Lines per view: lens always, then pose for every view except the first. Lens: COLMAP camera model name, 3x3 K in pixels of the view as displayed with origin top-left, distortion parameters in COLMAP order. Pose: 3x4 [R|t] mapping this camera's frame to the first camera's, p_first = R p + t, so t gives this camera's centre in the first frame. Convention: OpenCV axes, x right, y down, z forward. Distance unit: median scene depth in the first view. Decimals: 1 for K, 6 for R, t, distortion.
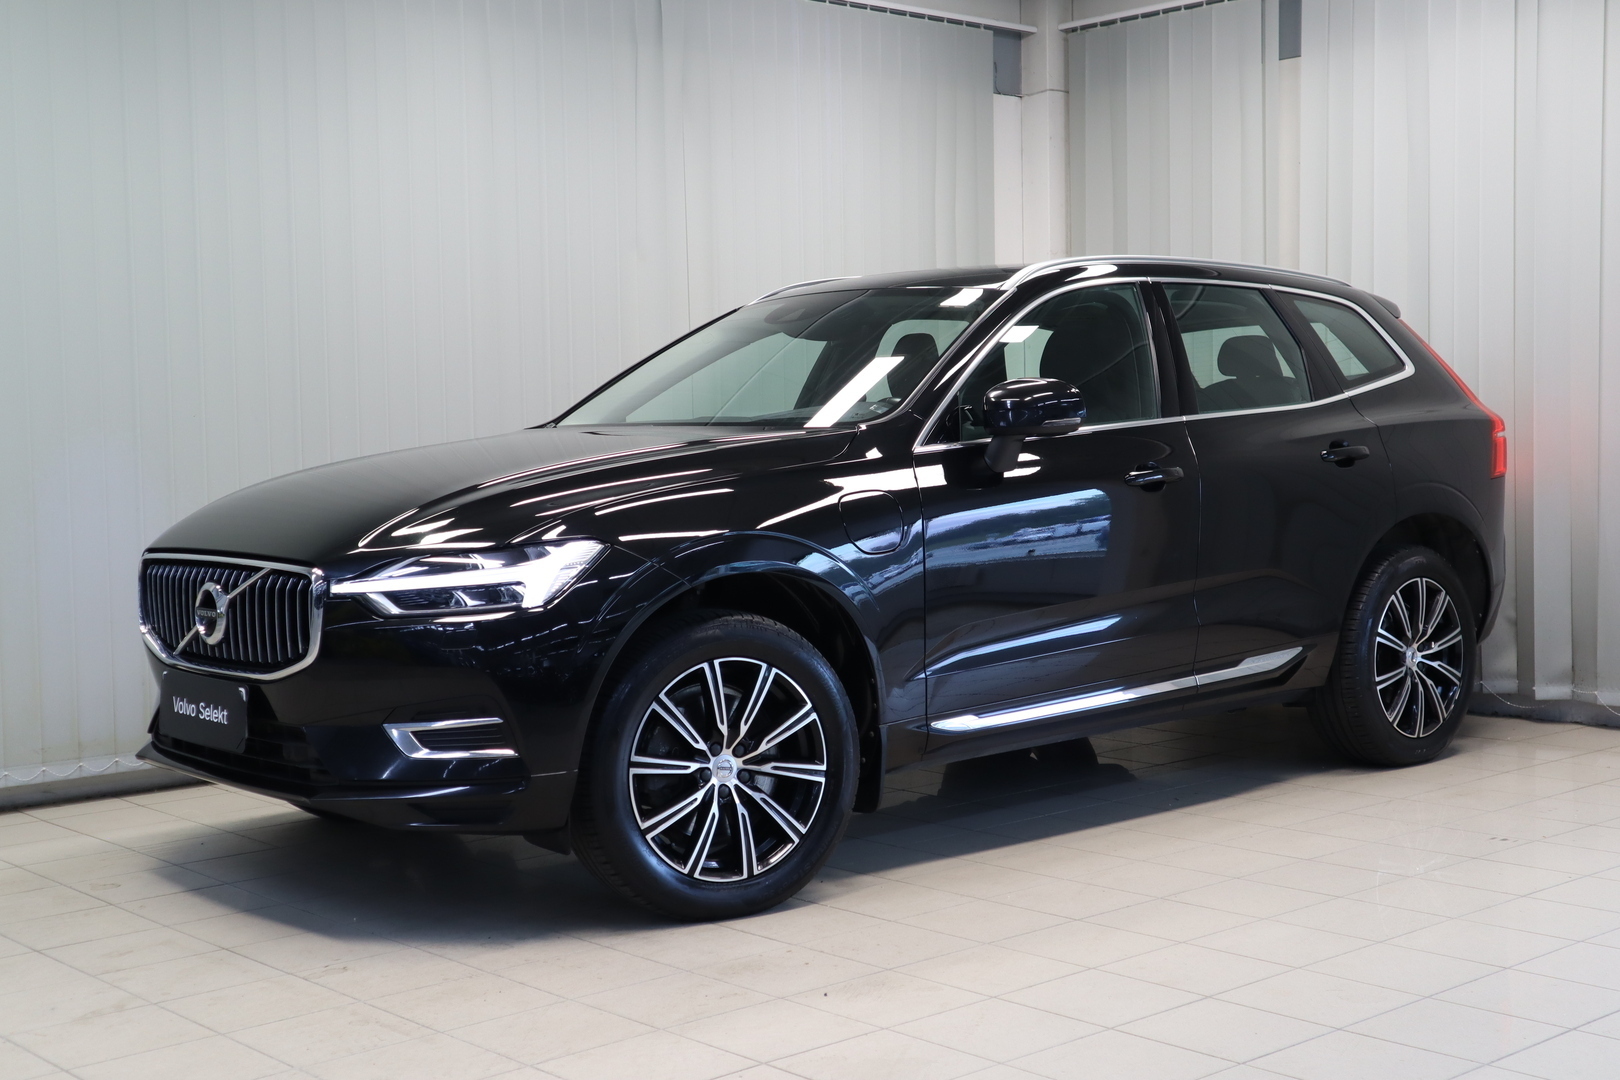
lens RADIAL K [[2051.9, 0, 810.0], [0, 2051.9, 540.0], [0, 0, 1]] dist [0.013522, 0.004482]
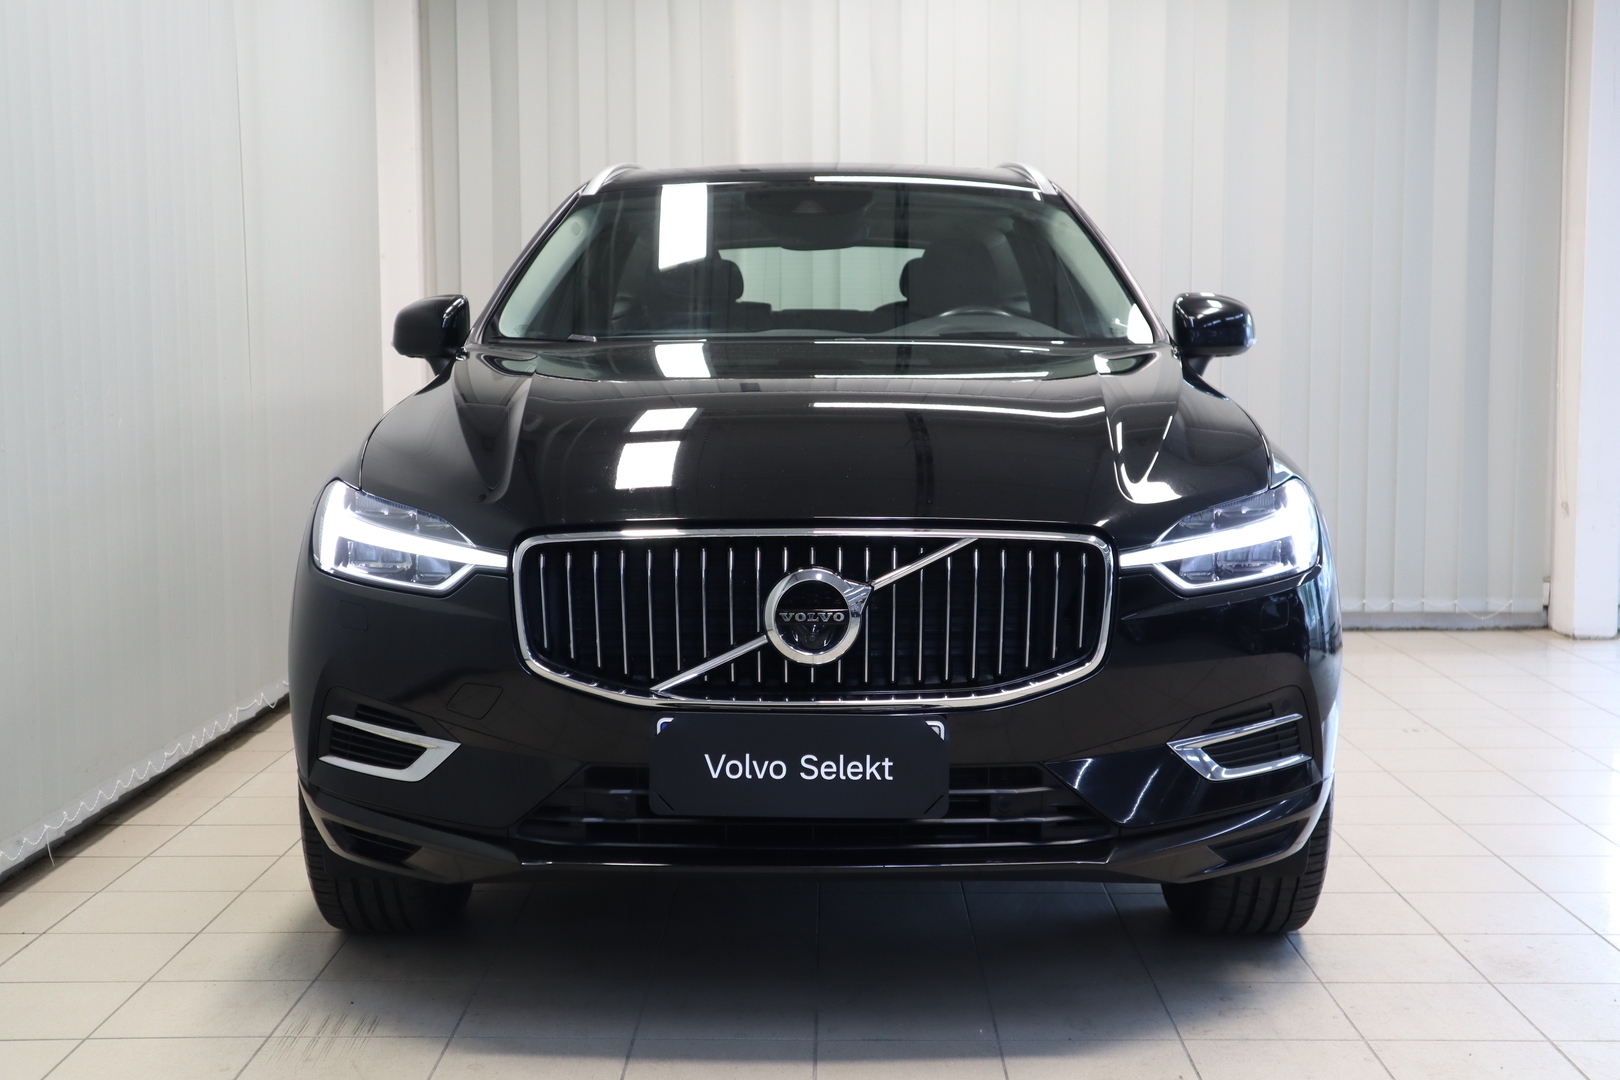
lens RADIAL K [[2051.9, 0, 810.0], [0, 2051.9, 540.0], [0, 0, 1]] dist [0.013522, 0.004482]
pose [[0.665015, -0.054827, 0.744815, -0.800787], [0.031178, 0.998470, 0.045662, -0.018919], [-0.746179, -0.007144, 0.665707, 0.586657]]
